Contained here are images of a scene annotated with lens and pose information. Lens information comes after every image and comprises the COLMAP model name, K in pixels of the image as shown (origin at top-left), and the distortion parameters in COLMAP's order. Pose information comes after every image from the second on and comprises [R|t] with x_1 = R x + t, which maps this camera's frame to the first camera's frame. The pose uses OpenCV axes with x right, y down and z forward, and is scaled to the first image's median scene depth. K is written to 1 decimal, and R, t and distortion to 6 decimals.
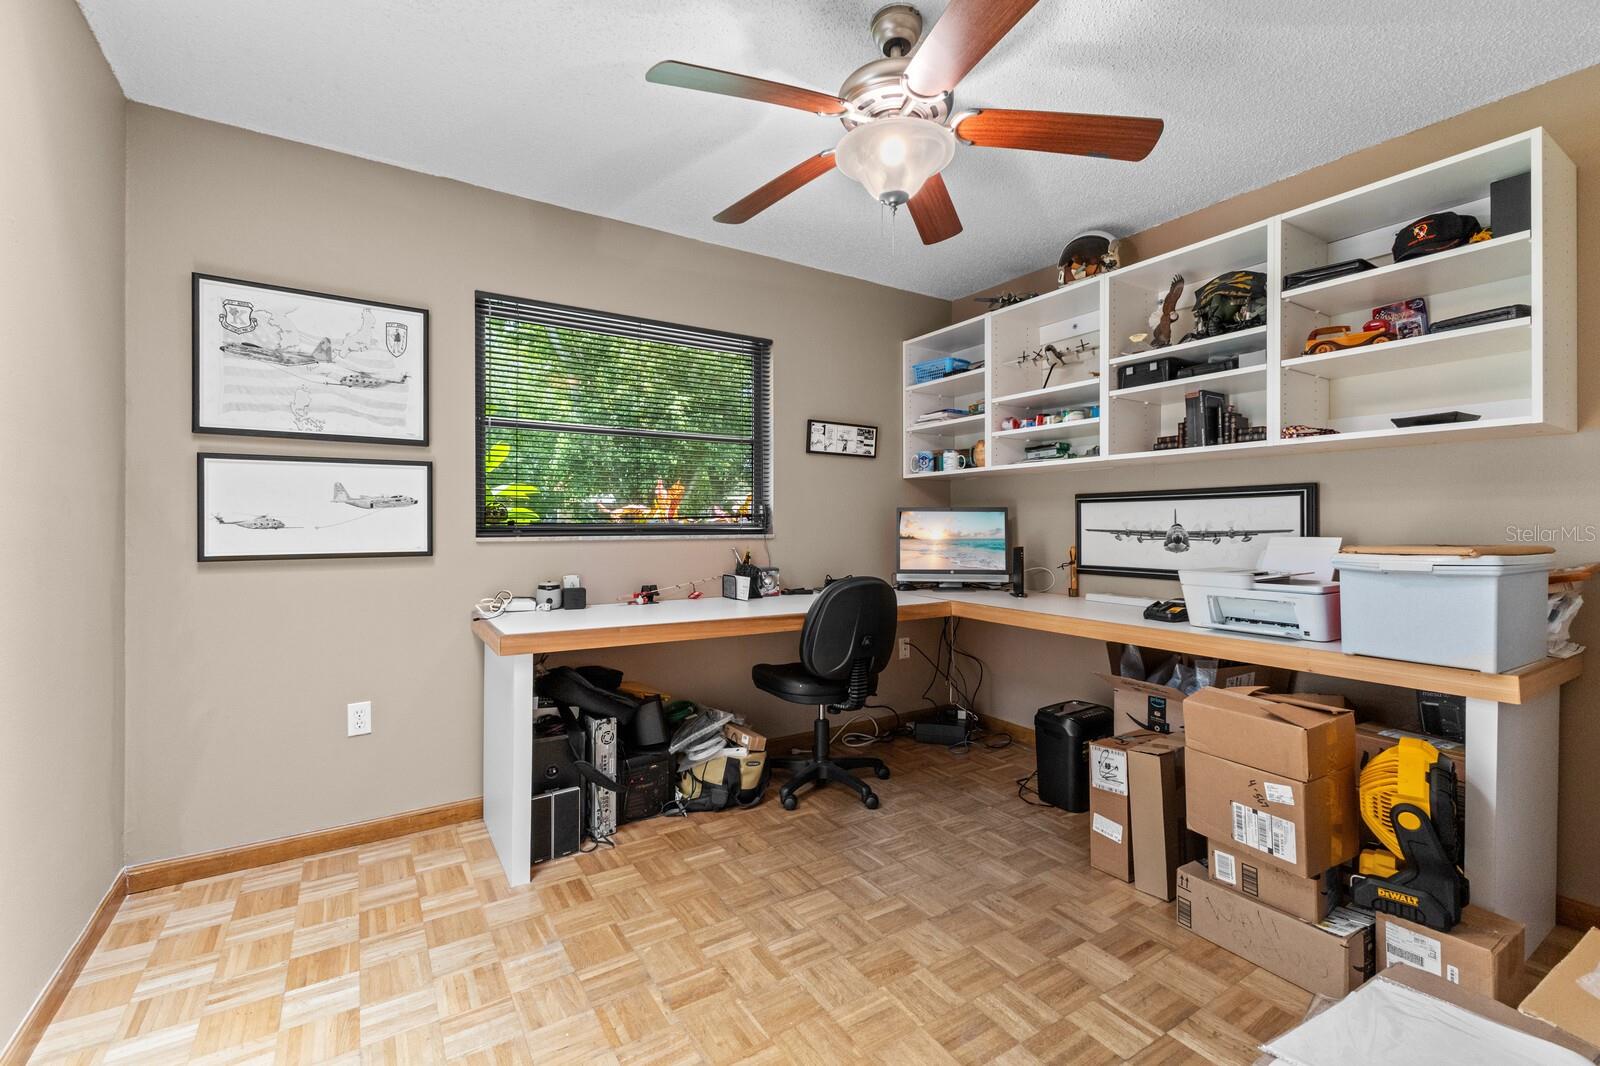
lens RADIAL K [[703.0, 0, 804.2], [0, 703.0, 529.0], [0, 0, 1]] dist [0.010770, -0.002916]
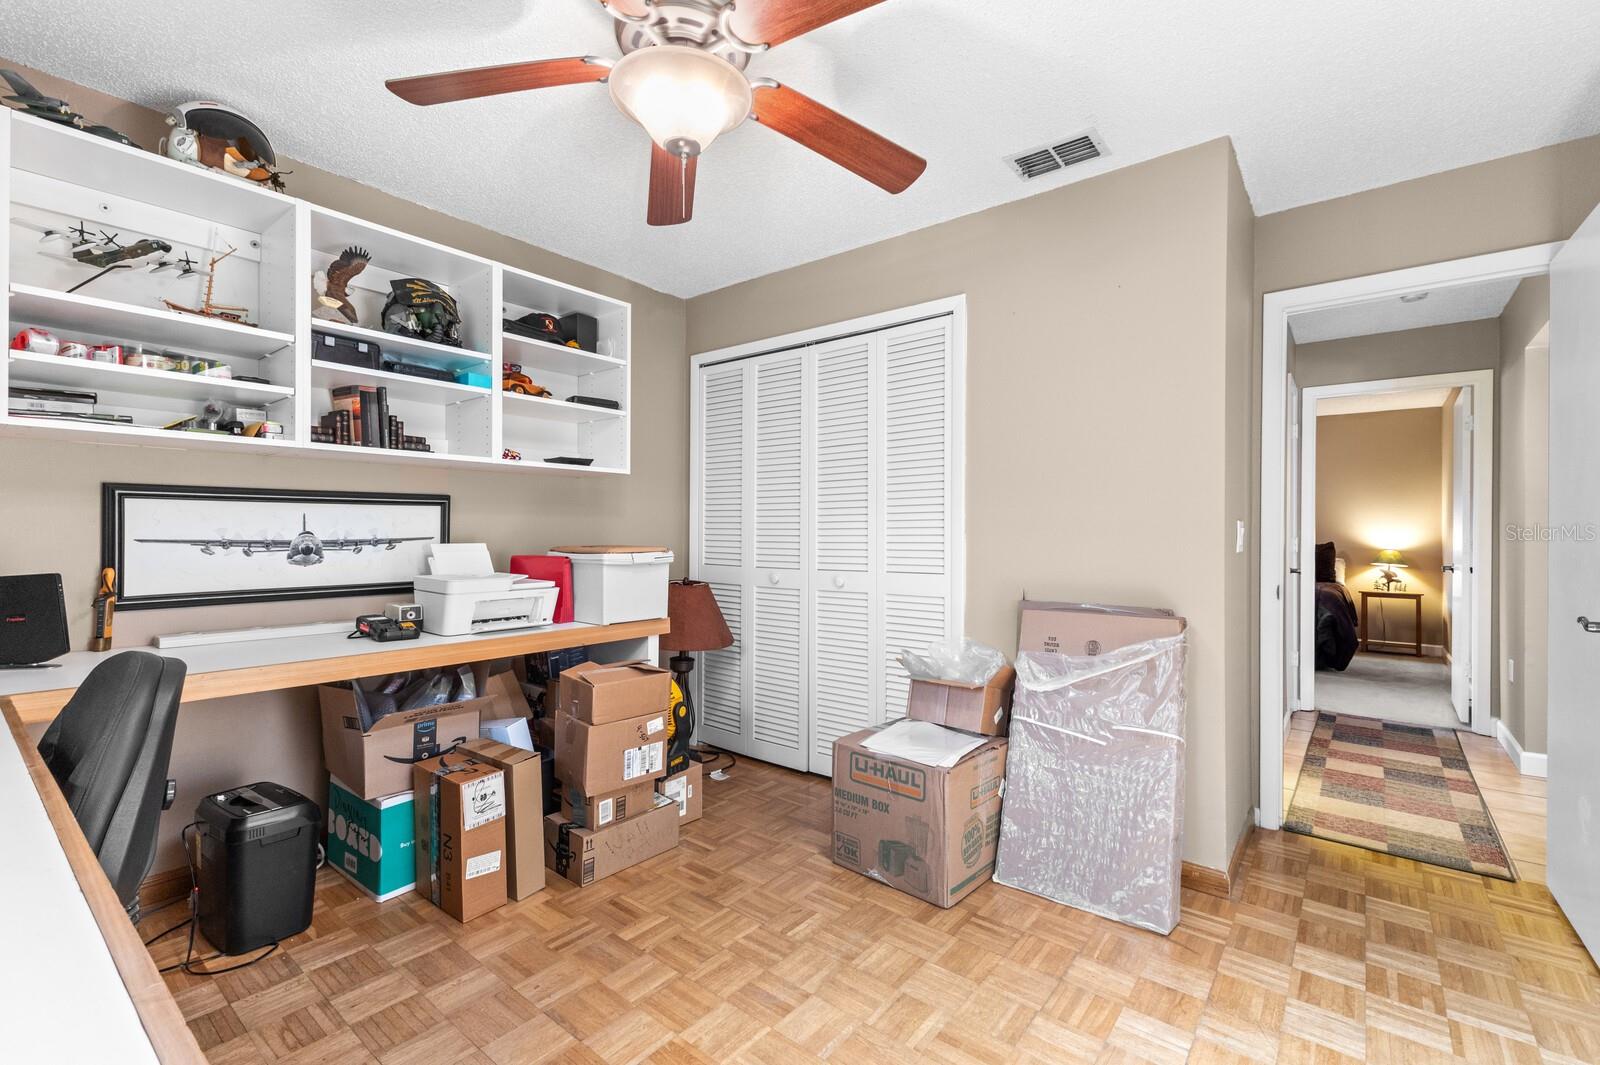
lens RADIAL K [[703.0, 0, 799.3], [0, 703.0, 536.3], [0, 0, 1]] dist [0.010770, -0.002916]
pose [[-0.319815, -0.008655, 0.947440, -0.484175], [0.002795, 0.999945, 0.010078, -0.009018], [-0.947476, 0.005871, -0.319774, 0.771734]]
